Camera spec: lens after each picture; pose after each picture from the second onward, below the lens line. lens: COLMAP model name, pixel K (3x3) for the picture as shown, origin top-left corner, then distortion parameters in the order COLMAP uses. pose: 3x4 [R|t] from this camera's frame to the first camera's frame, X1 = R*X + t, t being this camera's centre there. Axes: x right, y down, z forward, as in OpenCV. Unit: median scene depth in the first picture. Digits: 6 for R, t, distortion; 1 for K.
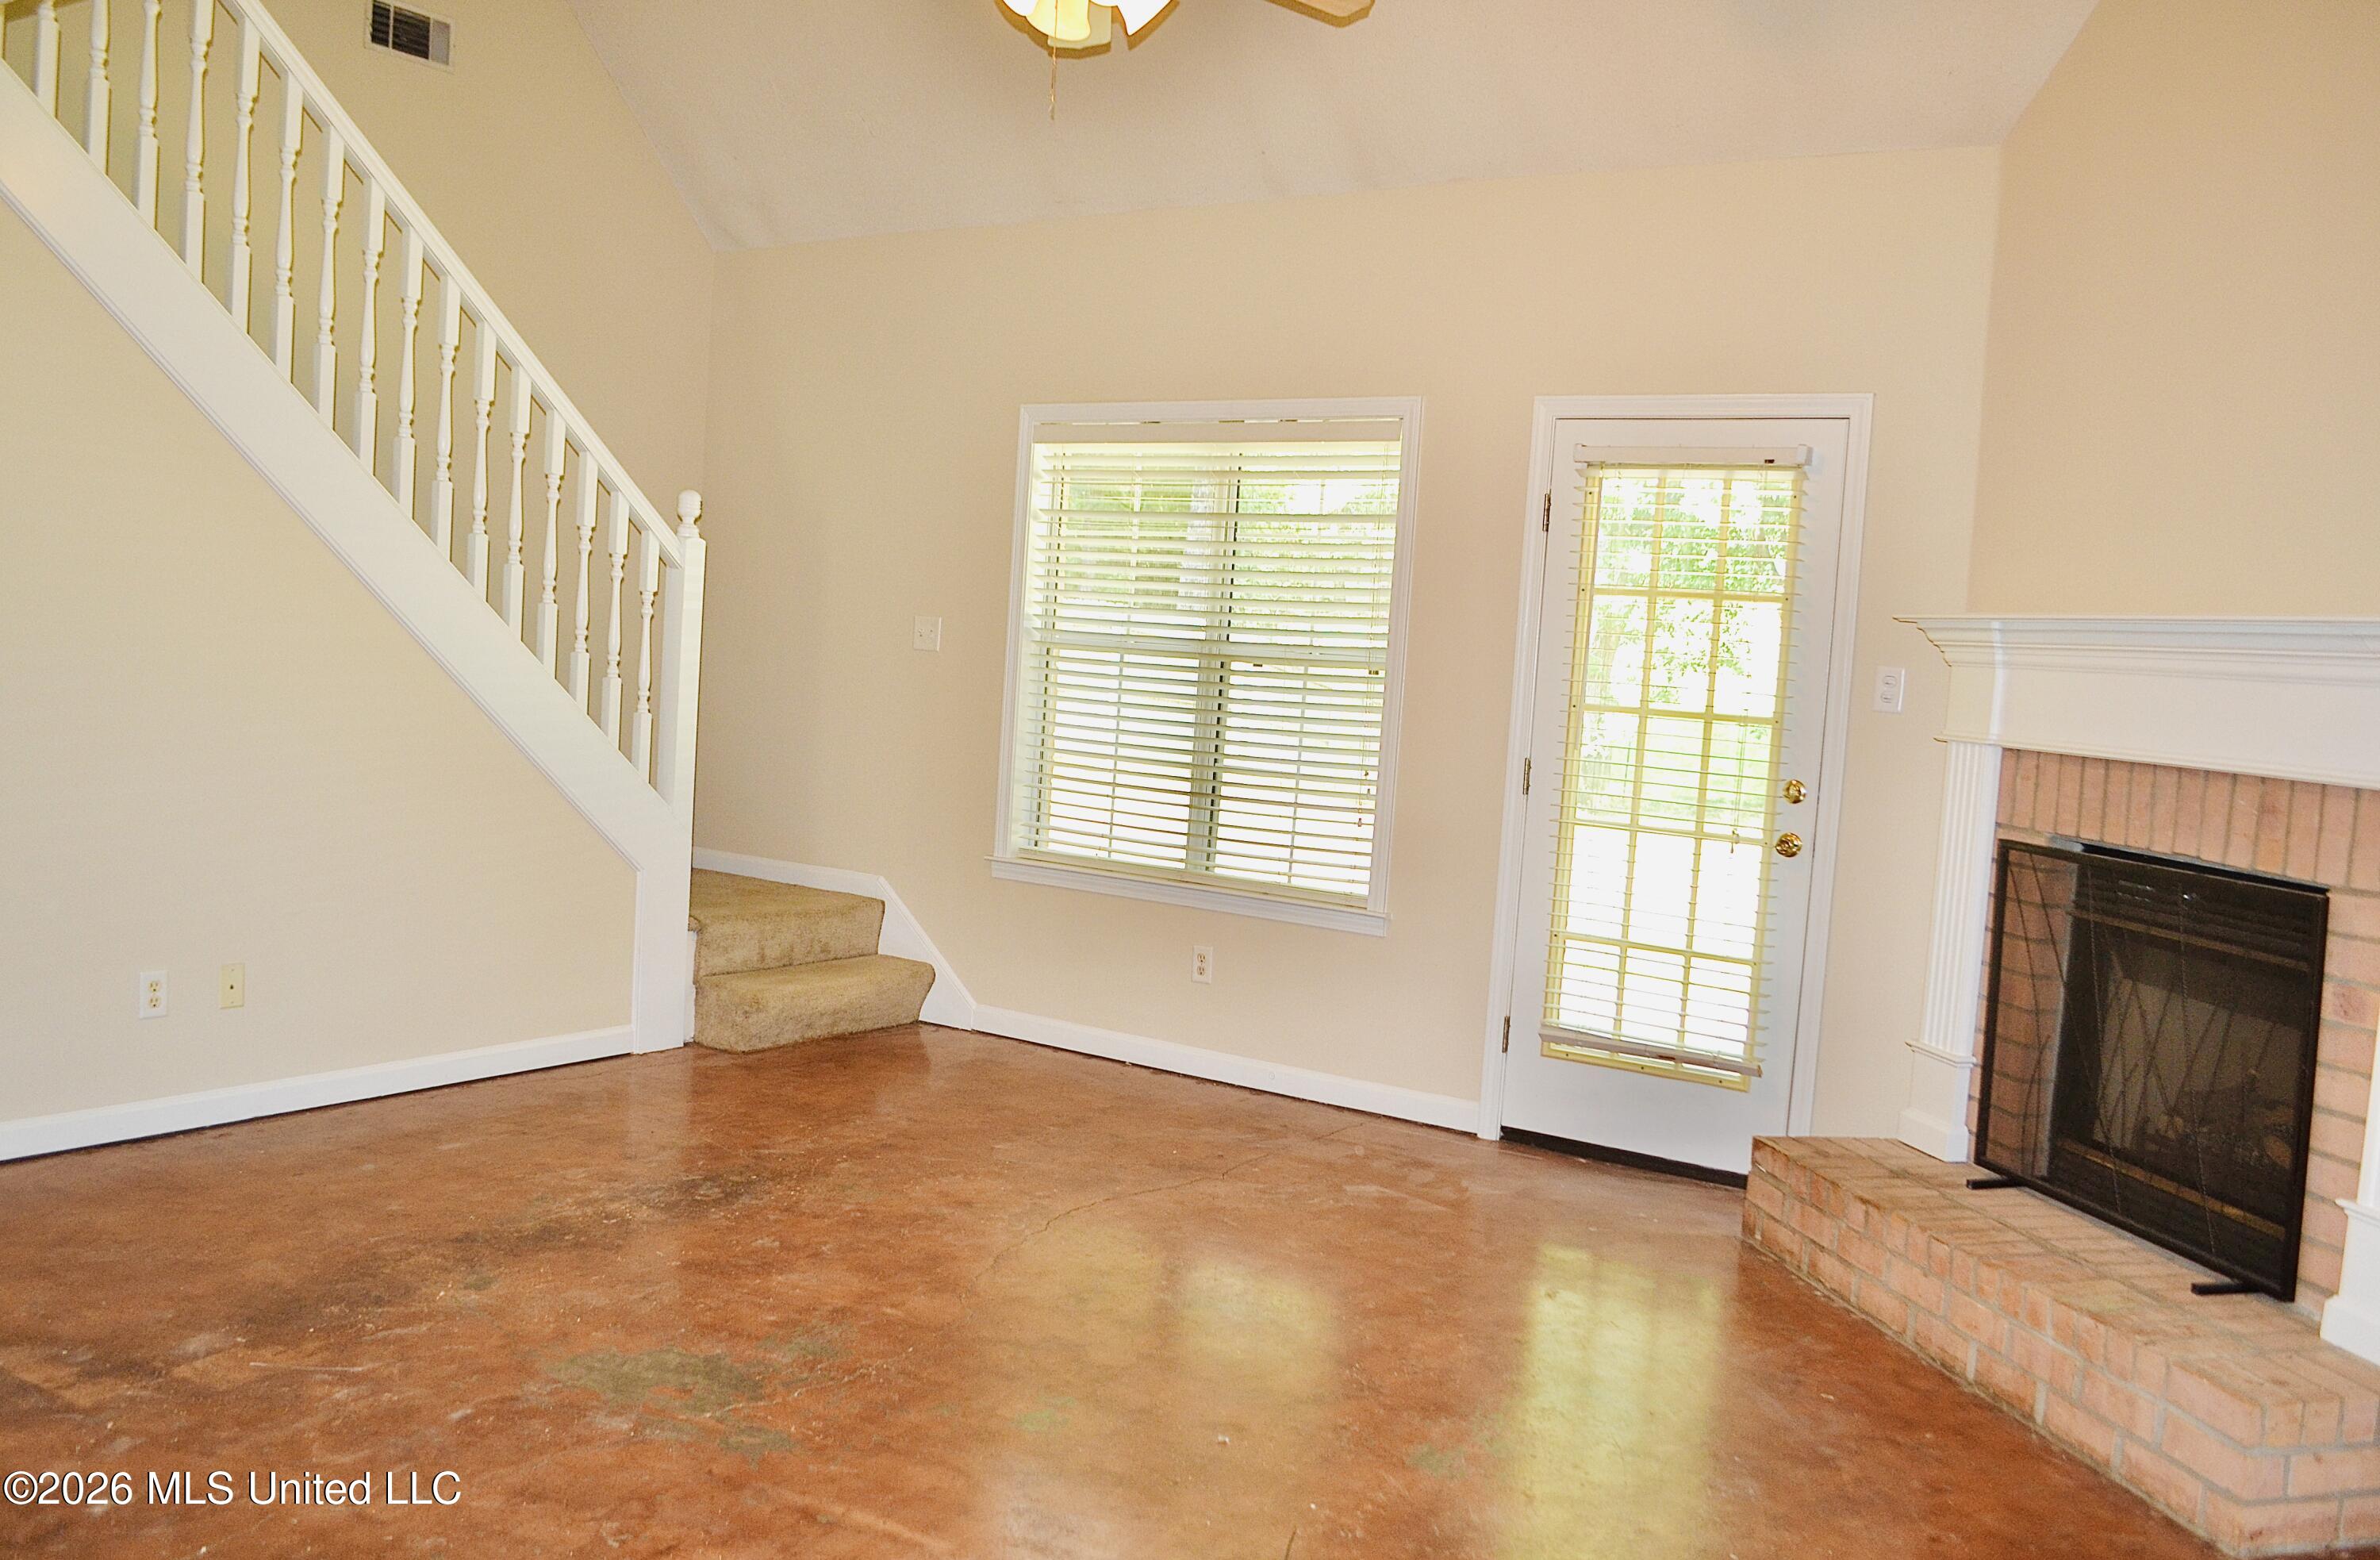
lens RADIAL K [[1944.6, 0, 1190.0], [0, 1944.6, 780.0], [0, 0, 1]] dist [-0.057182, -0.004365]
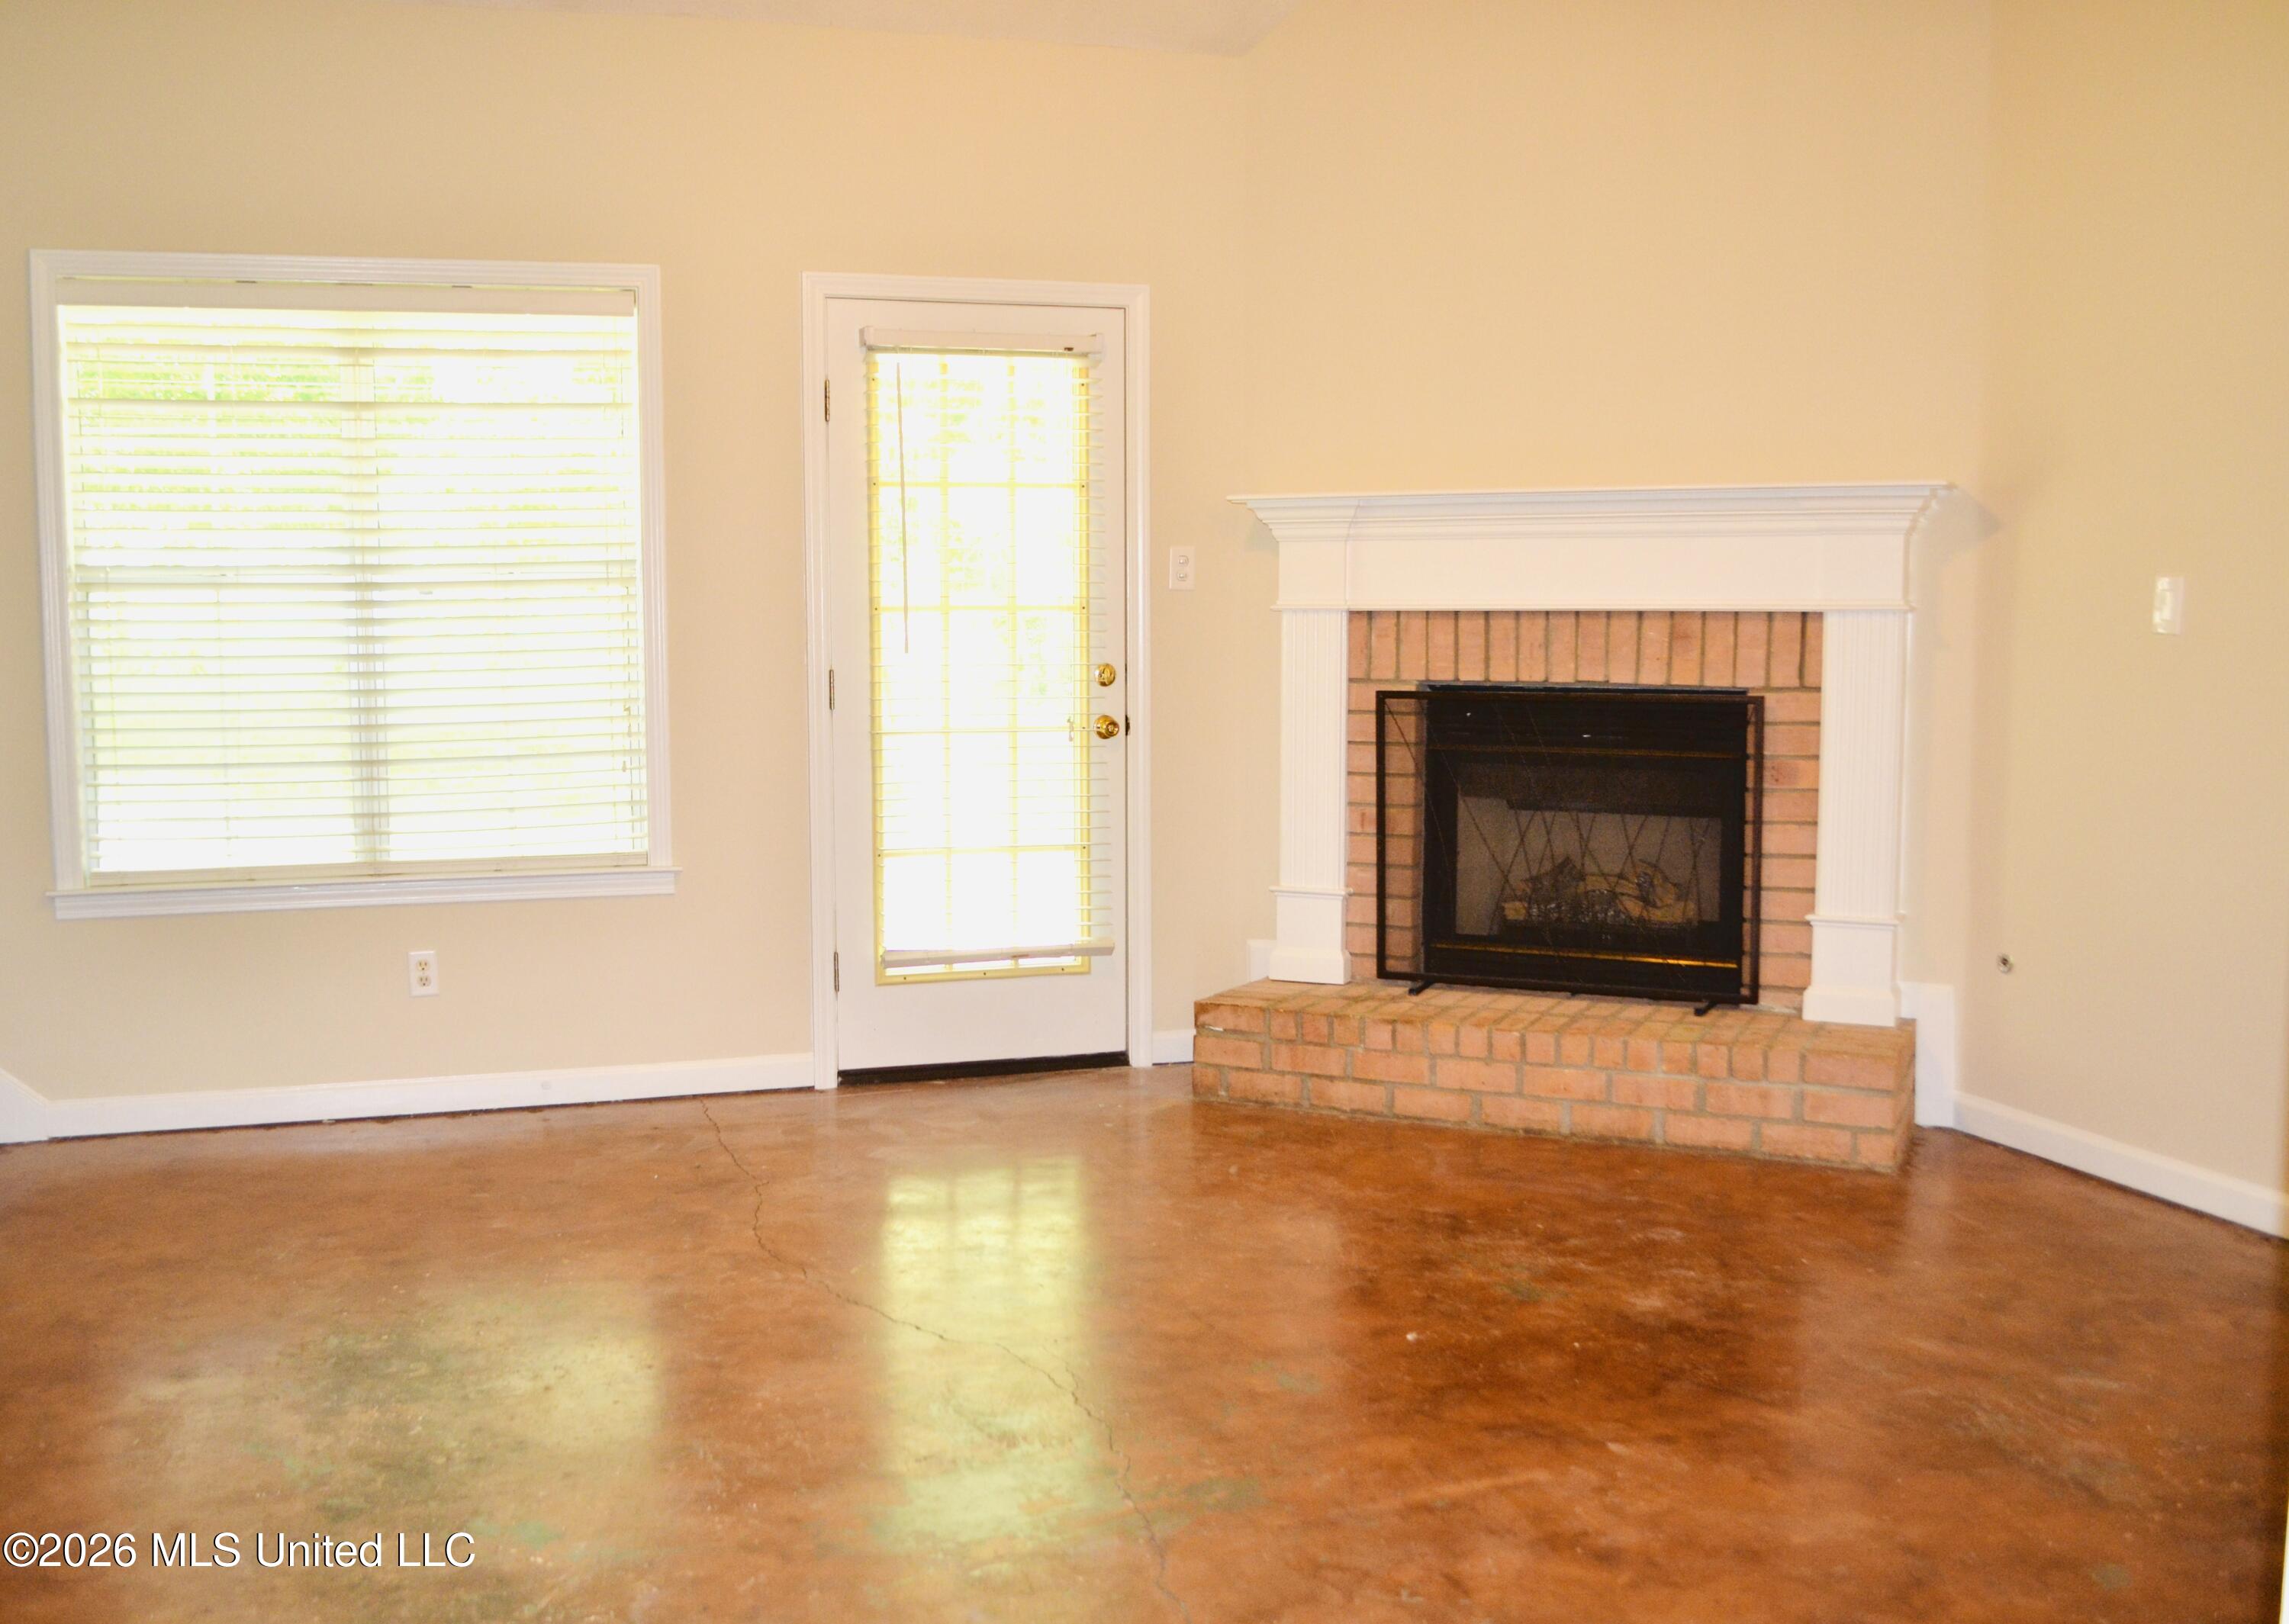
lens RADIAL K [[2200.6, 0, 1144.5], [0, 2200.6, 812.0], [0, 0, 1]] dist [-0.054766, 0.000803]
pose [[0.633212, -0.141454, 0.760942, -0.651820], [0.099744, 0.989873, 0.101010, -0.042728], [-0.767524, 0.011939, 0.640909, 0.269480]]
